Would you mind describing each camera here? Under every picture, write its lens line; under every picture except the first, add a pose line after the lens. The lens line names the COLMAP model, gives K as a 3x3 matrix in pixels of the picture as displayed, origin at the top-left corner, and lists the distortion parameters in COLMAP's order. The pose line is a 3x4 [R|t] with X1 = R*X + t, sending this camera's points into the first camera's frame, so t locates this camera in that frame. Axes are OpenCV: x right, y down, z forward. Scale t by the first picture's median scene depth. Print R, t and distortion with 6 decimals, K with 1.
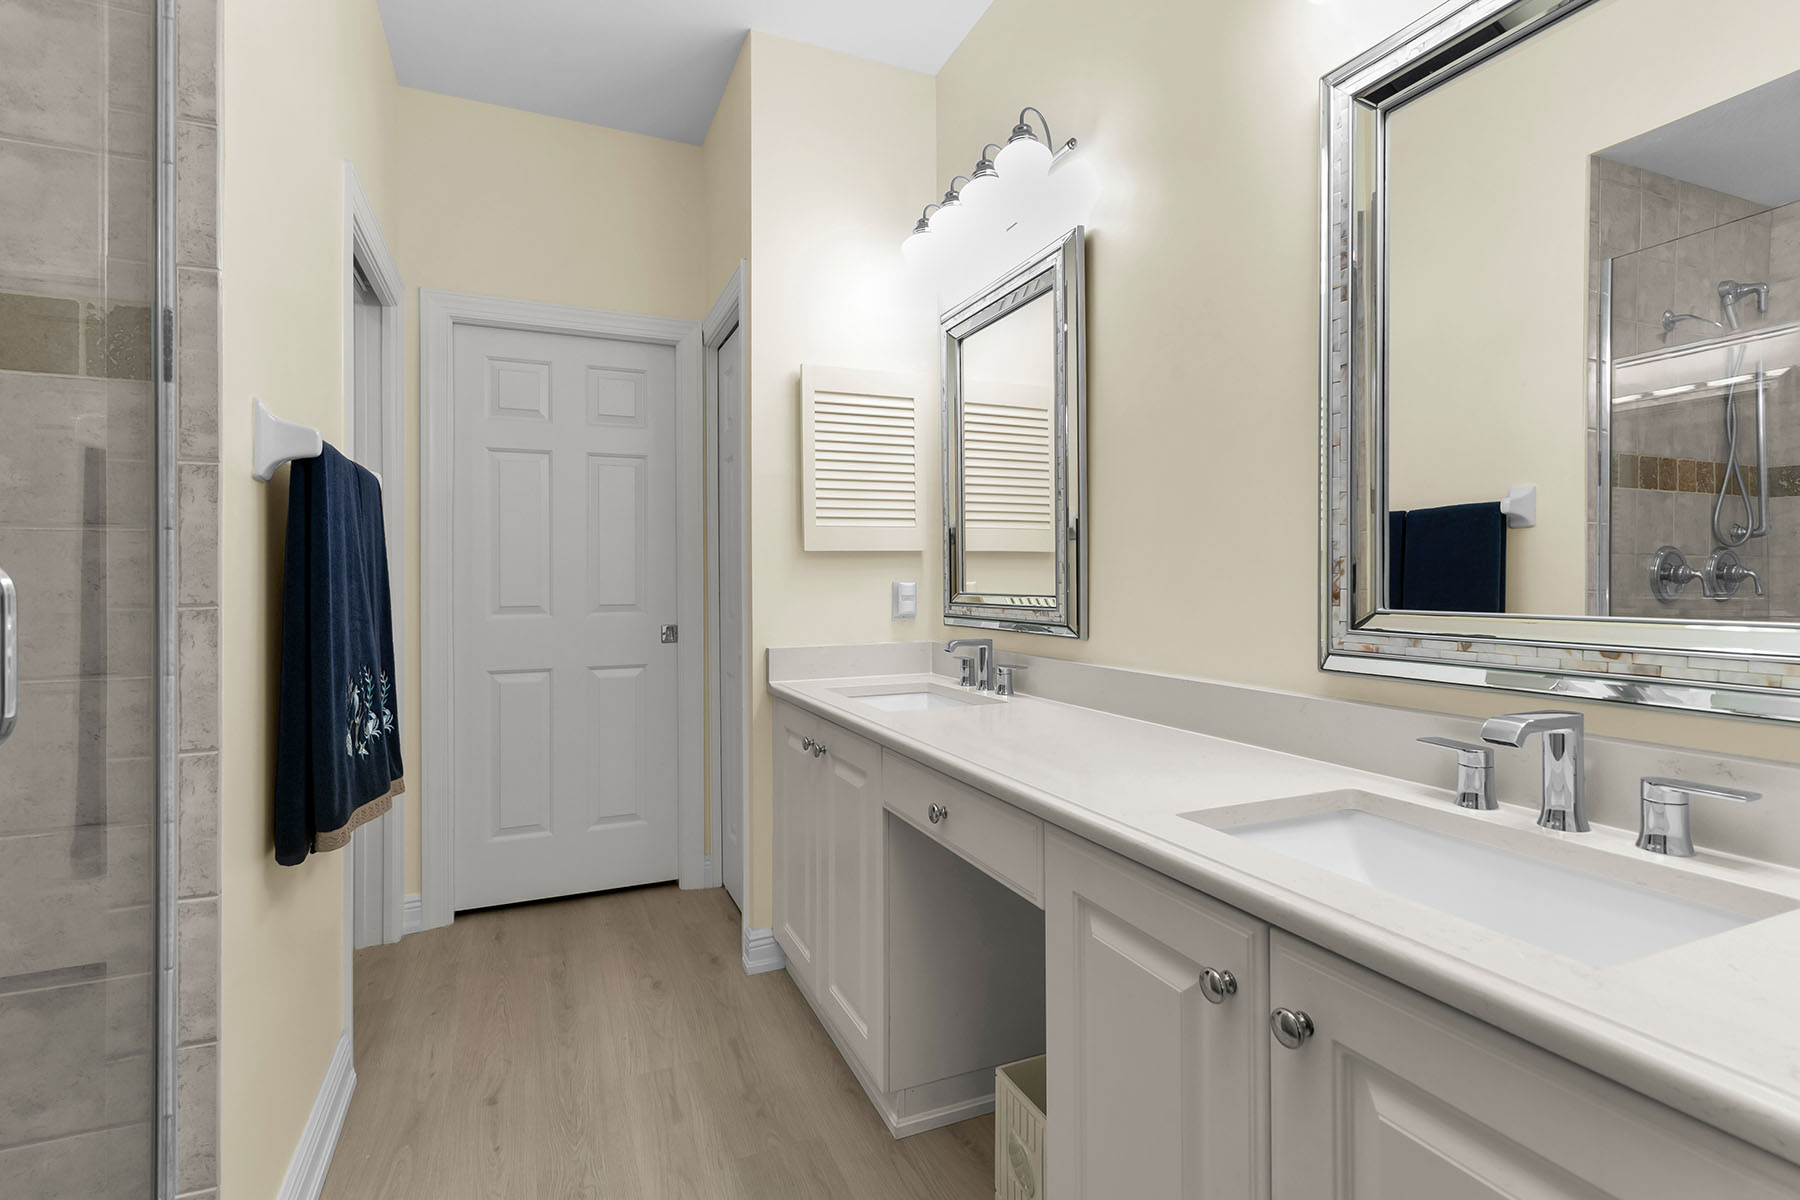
lens RADIAL K [[876.4, 0, 896.5], [0, 876.4, 586.0], [0, 0, 1]] dist [0.028261, -0.000526]
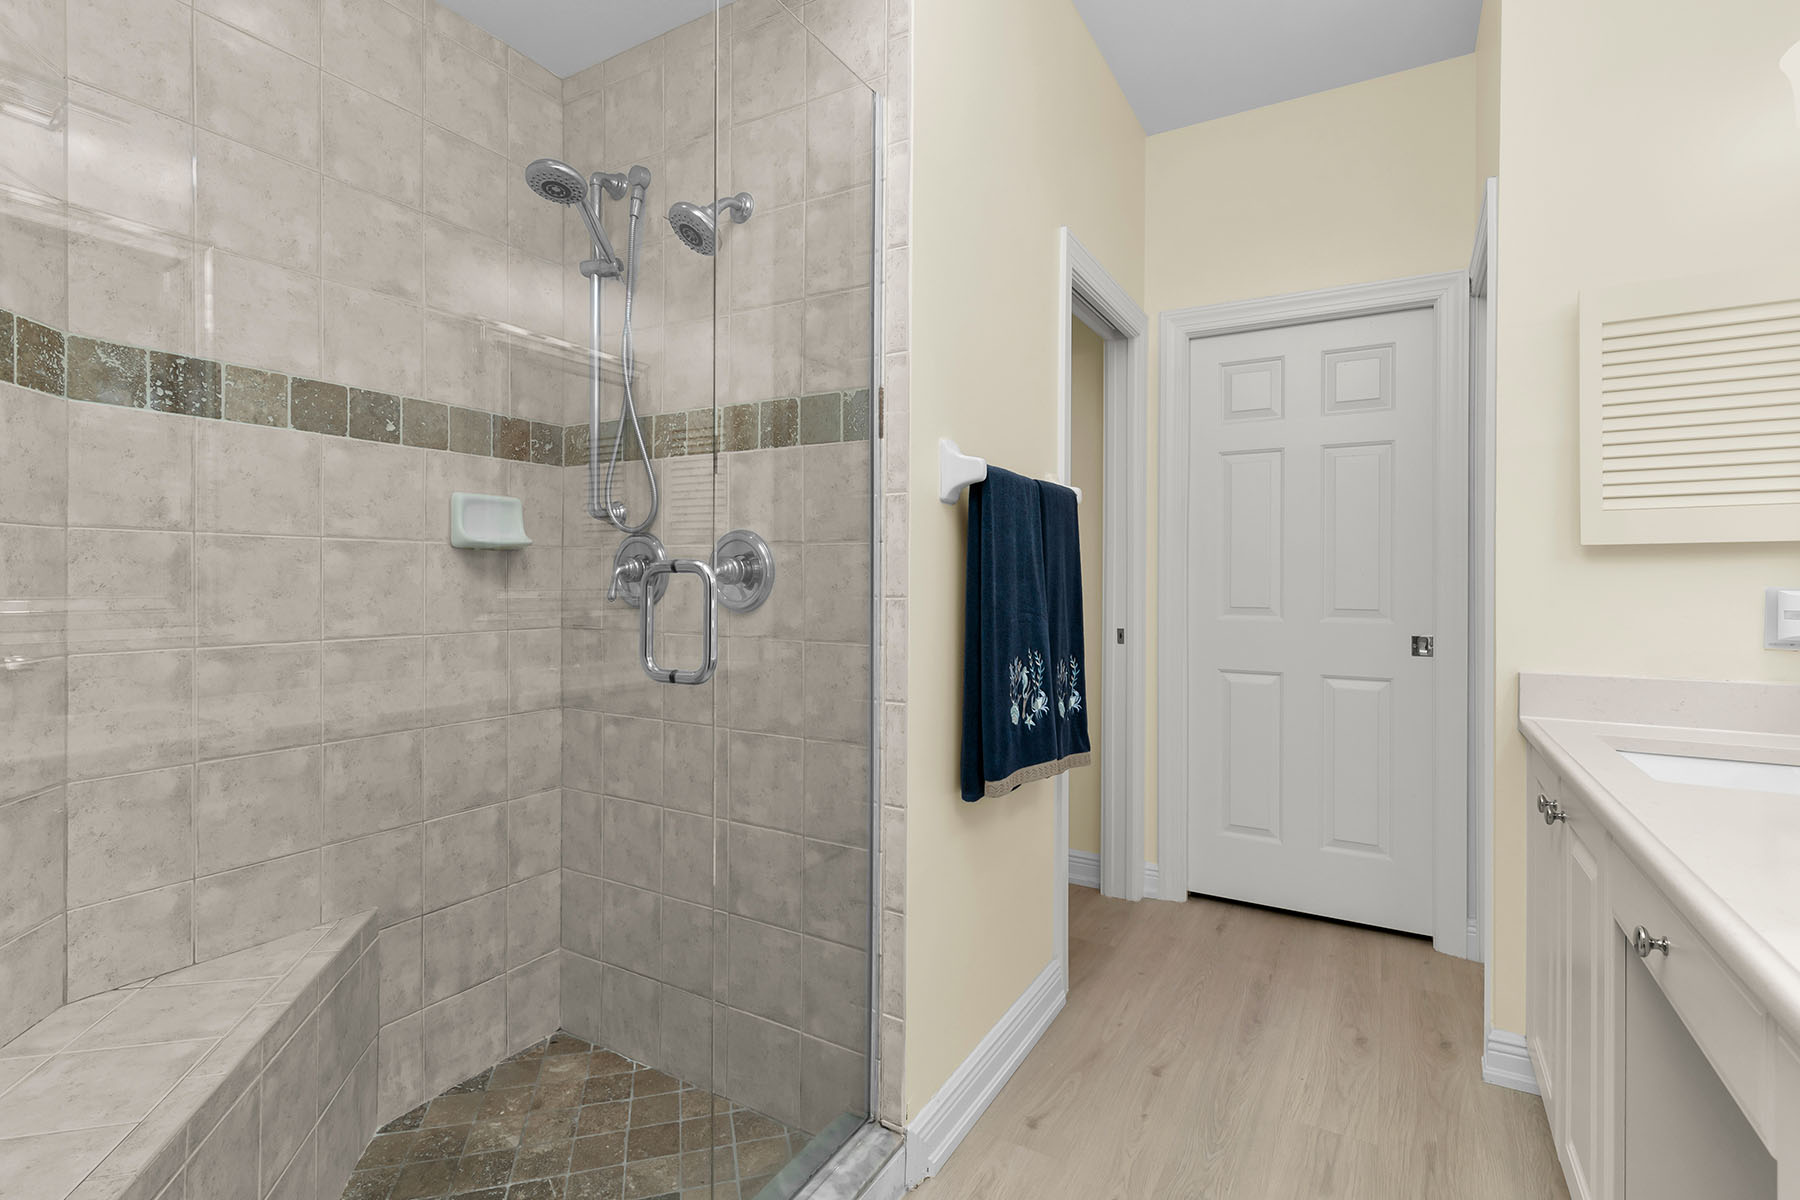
lens RADIAL K [[876.4, 0, 898.8], [0, 876.4, 590.0], [0, 0, 1]] dist [0.028261, -0.000526]
pose [[0.594931, 0.017805, -0.803579, 0.206668], [-0.014830, 0.999828, 0.011174, -0.002510], [0.803640, 0.005269, 0.595093, 0.126688]]
